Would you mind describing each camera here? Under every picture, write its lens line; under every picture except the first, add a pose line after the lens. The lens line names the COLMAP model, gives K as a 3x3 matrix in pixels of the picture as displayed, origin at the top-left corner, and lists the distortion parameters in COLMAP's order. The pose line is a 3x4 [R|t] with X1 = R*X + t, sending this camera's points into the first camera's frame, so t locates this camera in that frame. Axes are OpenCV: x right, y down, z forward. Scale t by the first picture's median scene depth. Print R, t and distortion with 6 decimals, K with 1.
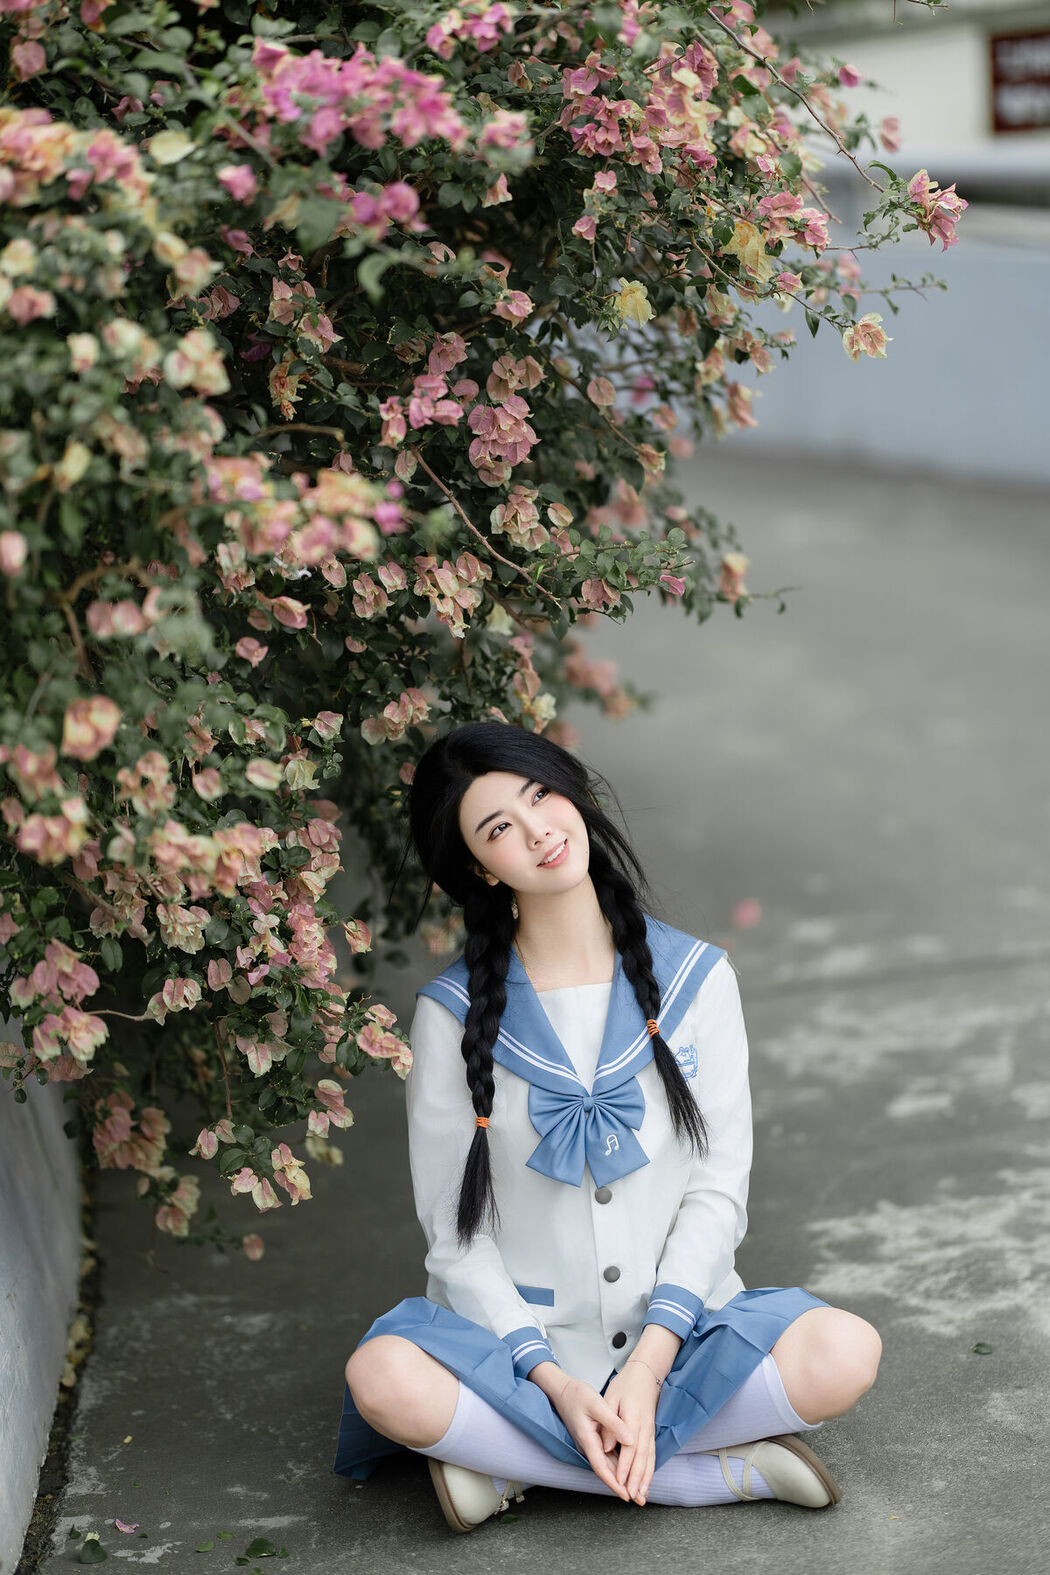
lens RADIAL K [[3836.9, 0, 525.4], [0, 3836.9, 783.6], [0, 0, 1]] dist [-0.075160, 0.000000]
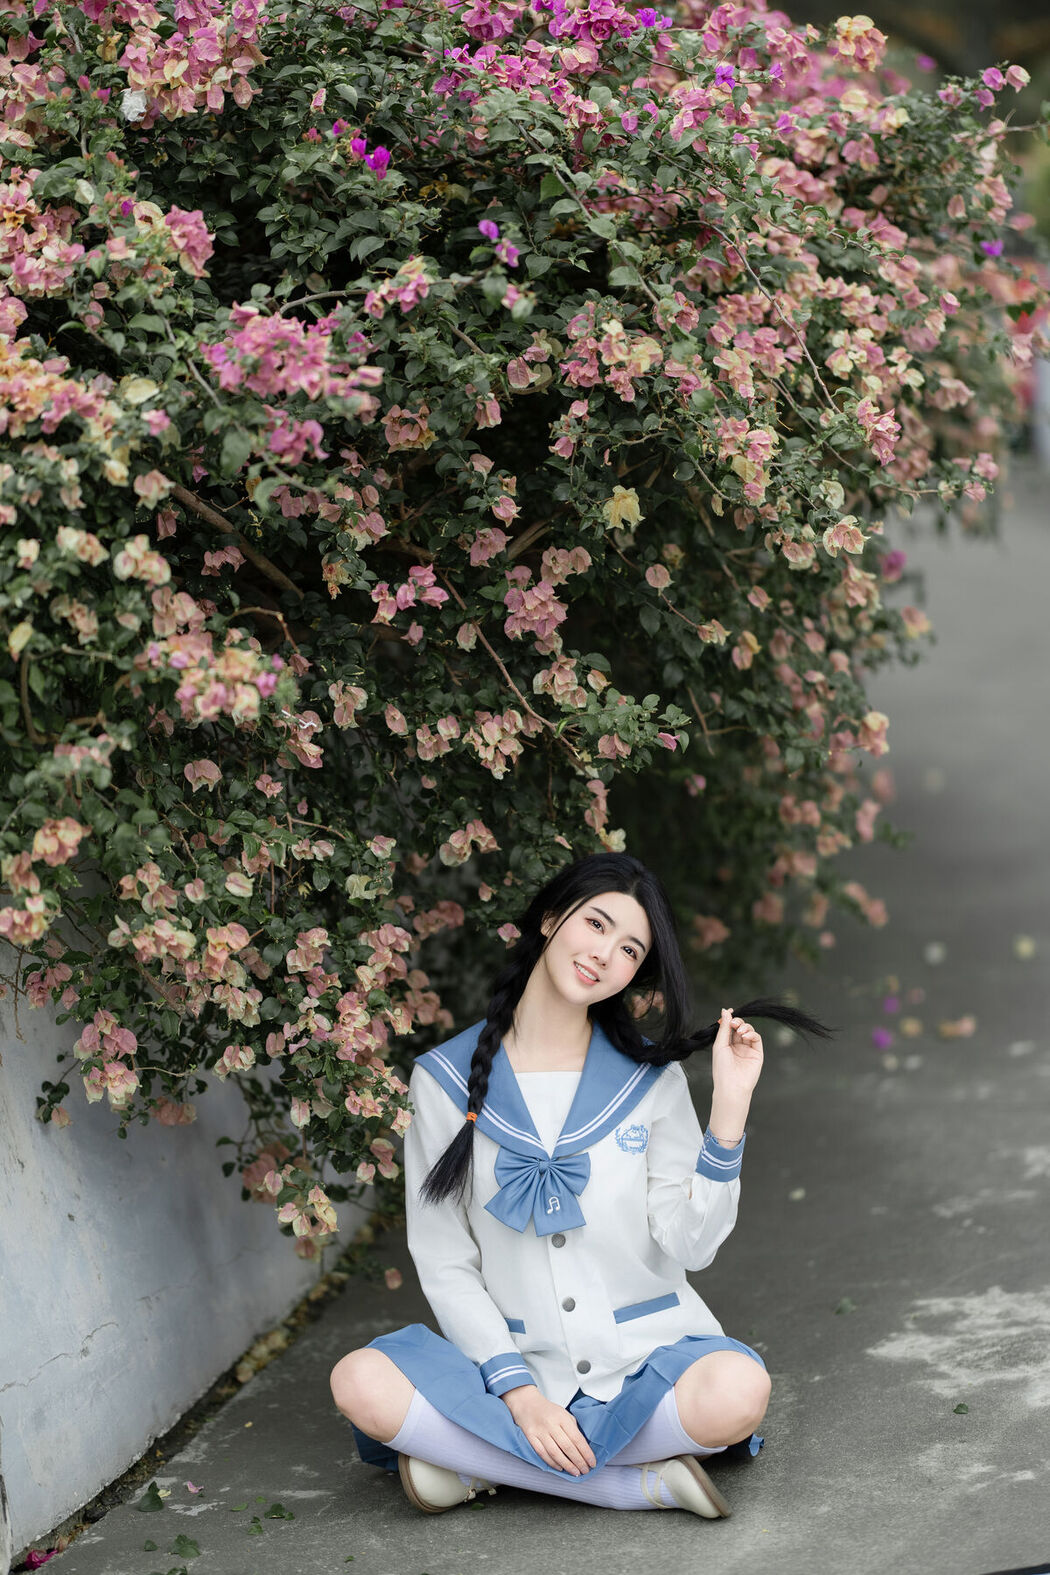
lens RADIAL K [[3836.9, 0, 524.1], [0, 3836.9, 791.6], [0, 0, 1]] dist [-0.075160, 0.000000]
pose [[0.955671, 0.034089, -0.292458, 0.363709], [-0.042061, 0.998894, -0.021011, -0.009459], [0.291418, 0.032381, 0.956048, -0.164895]]
